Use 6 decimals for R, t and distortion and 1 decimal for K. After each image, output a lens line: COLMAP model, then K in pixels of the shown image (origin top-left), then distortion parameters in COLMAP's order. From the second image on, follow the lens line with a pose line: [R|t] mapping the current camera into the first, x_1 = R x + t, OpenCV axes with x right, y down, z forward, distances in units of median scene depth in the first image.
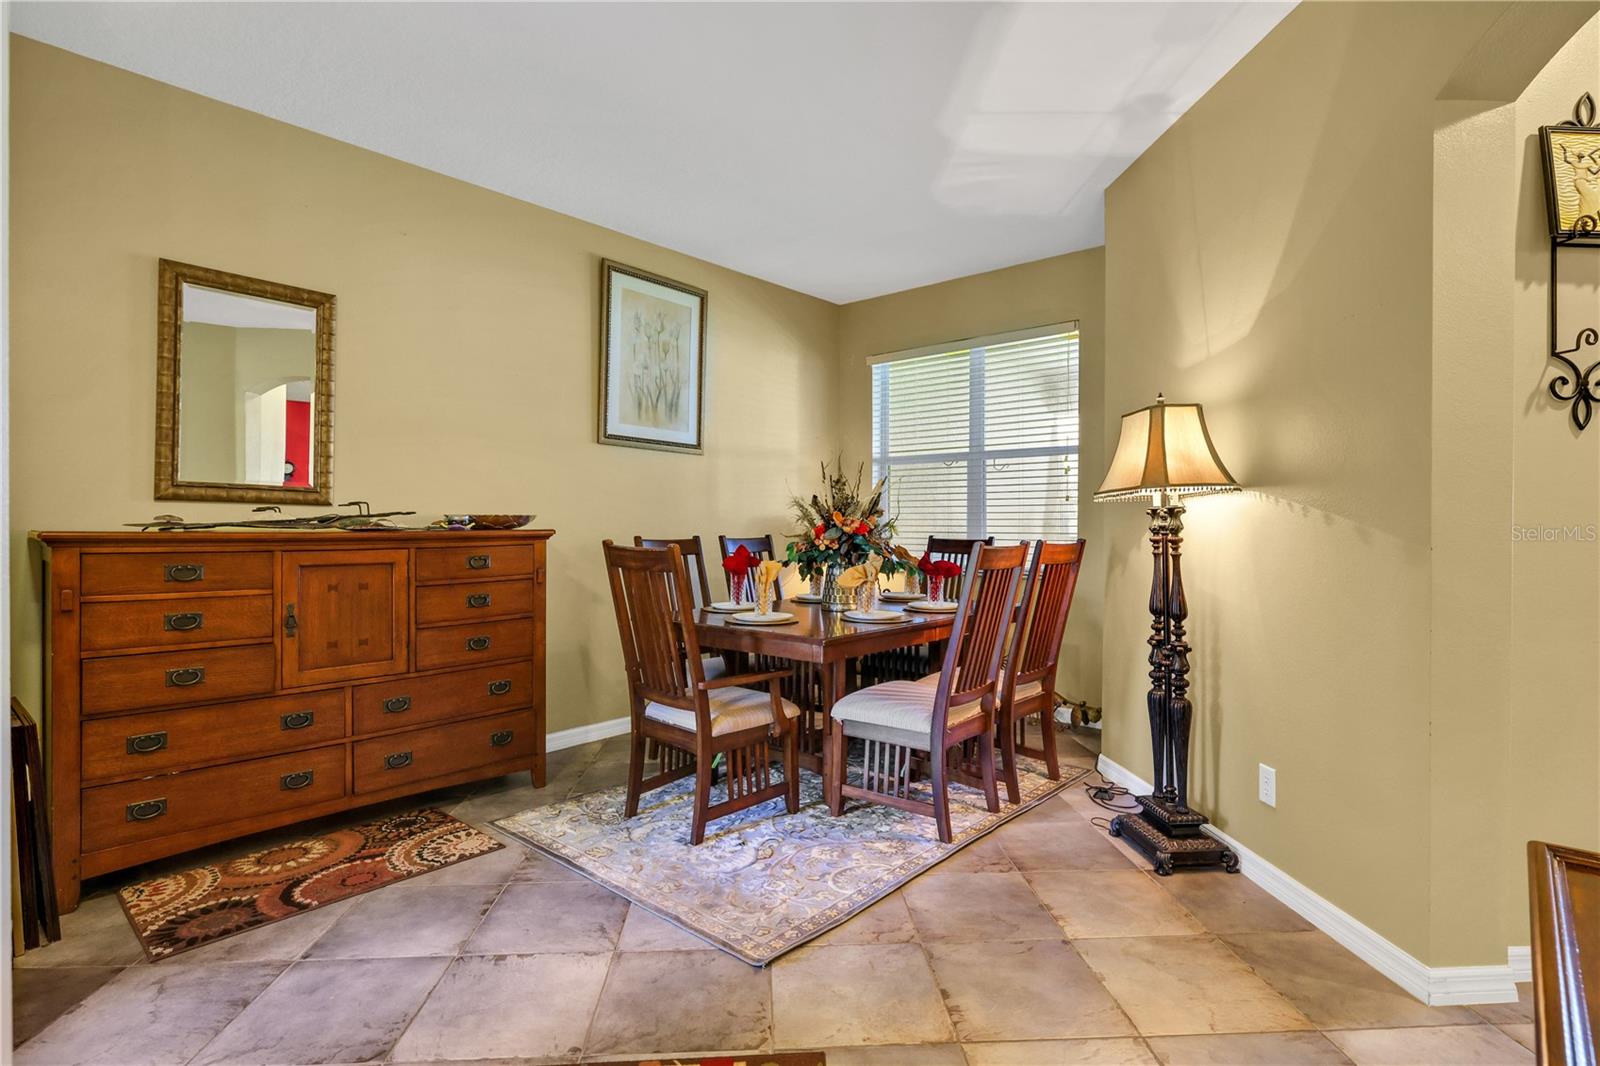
lens RADIAL K [[785.6, 0, 805.7], [0, 785.6, 526.2], [0, 0, 1]] dist [-0.004515, 0.000297]
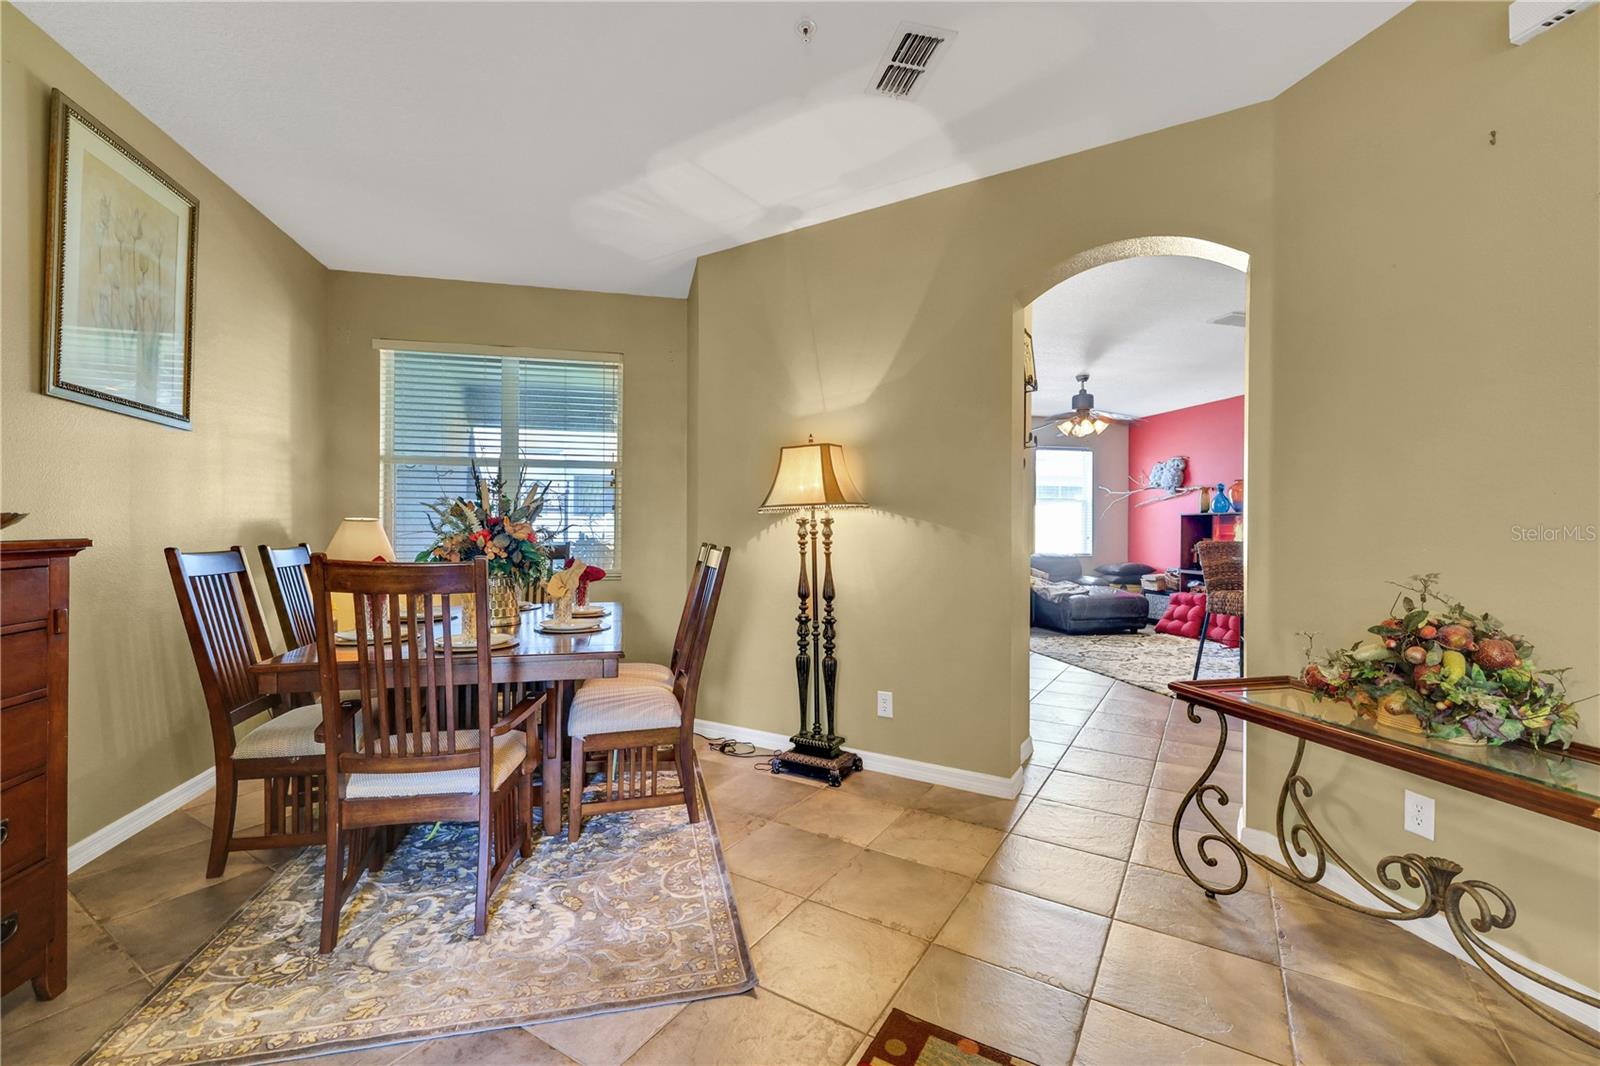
lens RADIAL K [[677.7, 0, 797.0], [0, 677.7, 533.2], [0, 0, 1]] dist [-0.004130, 0.000332]
pose [[0.579726, -0.001235, 0.814811, -0.461130], [-0.000489, 0.999998, 0.001863, -0.001088], [-0.814812, -0.001478, 0.579724, 0.309422]]
